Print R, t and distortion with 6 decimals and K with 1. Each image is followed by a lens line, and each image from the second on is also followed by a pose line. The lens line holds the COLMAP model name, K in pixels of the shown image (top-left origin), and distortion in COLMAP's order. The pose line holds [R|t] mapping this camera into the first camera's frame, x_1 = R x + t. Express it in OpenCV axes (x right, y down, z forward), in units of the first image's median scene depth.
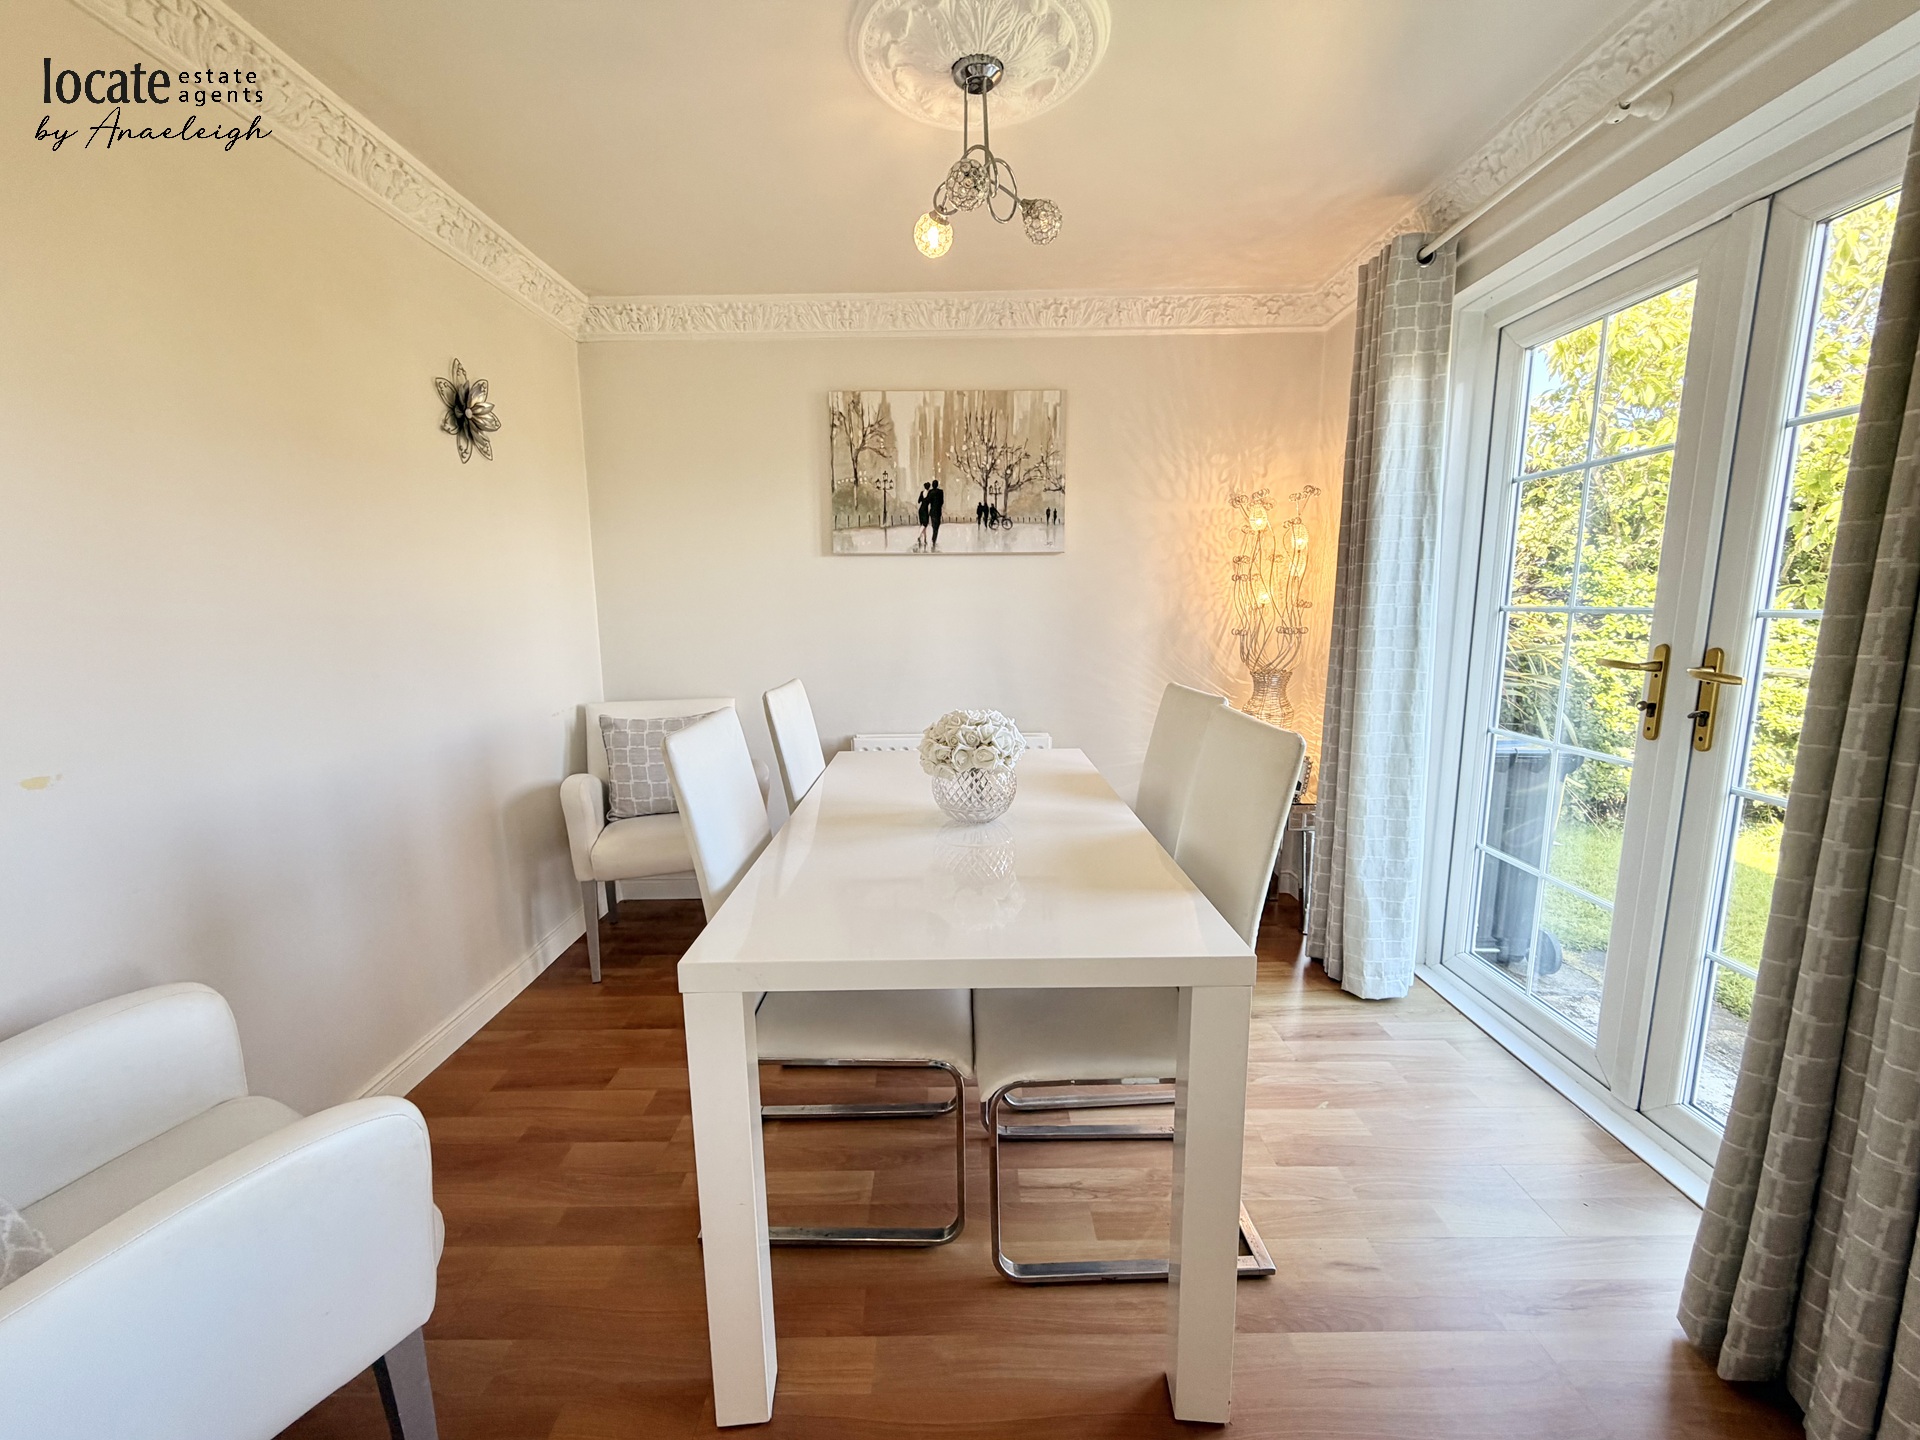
lens RADIAL K [[765.5, 0, 953.6], [0, 765.5, 725.2], [0, 0, 1]] dist [-0.001657, -0.000107]
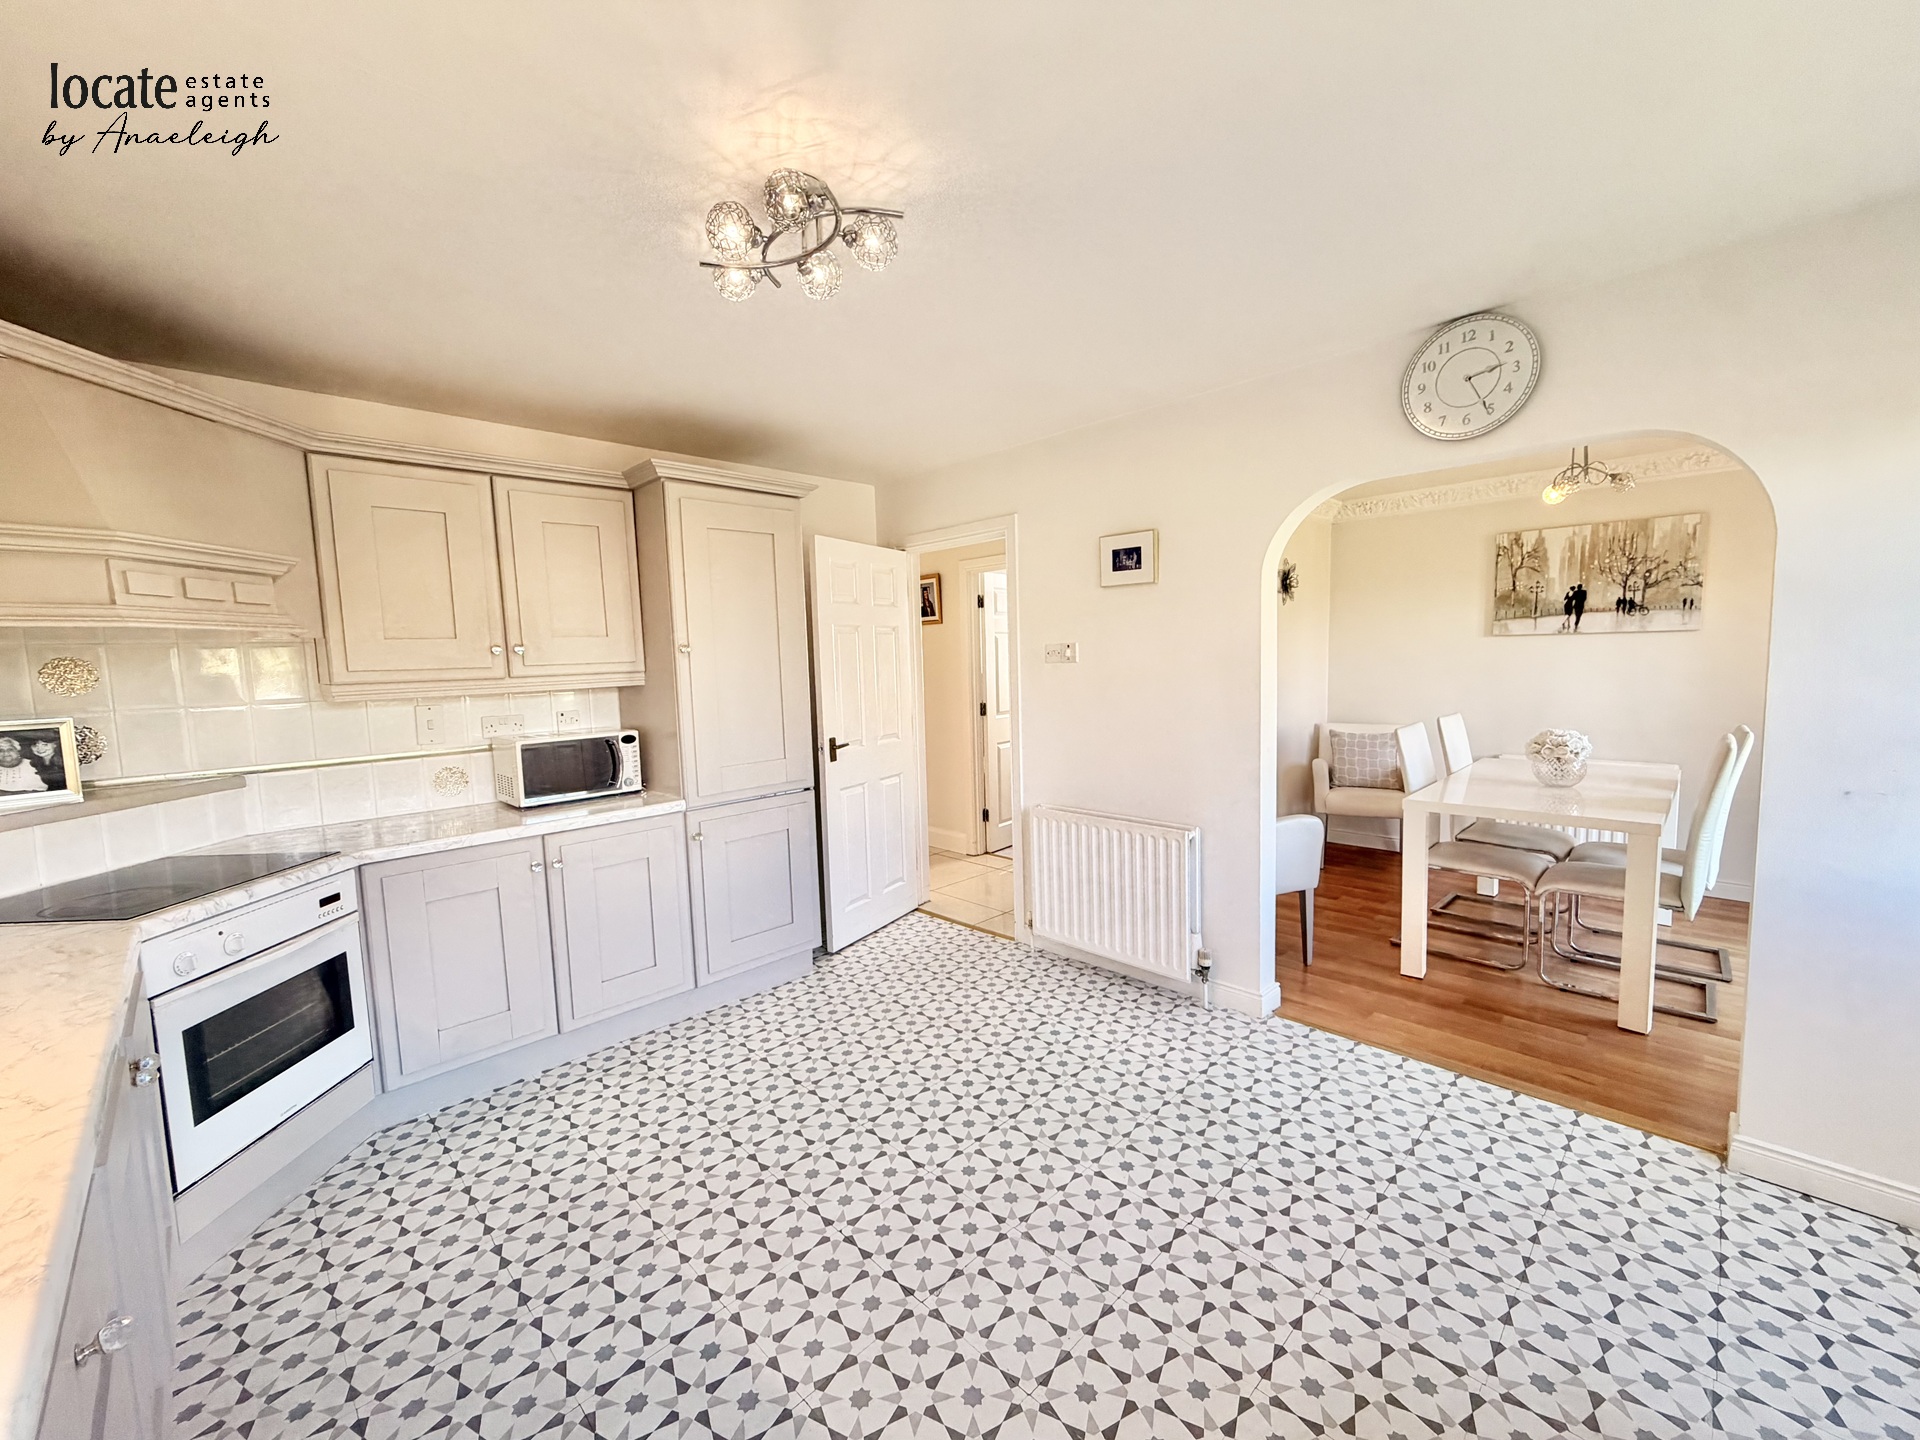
lens RADIAL K [[765.5, 0, 953.6], [0, 765.5, 725.2], [0, 0, 1]] dist [-0.001657, -0.000107]
pose [[0.702694, 0.055300, -0.709340, 0.187125], [-0.092952, 0.995565, -0.014467, 0.081510], [0.705394, 0.076101, 0.704718, -0.859520]]
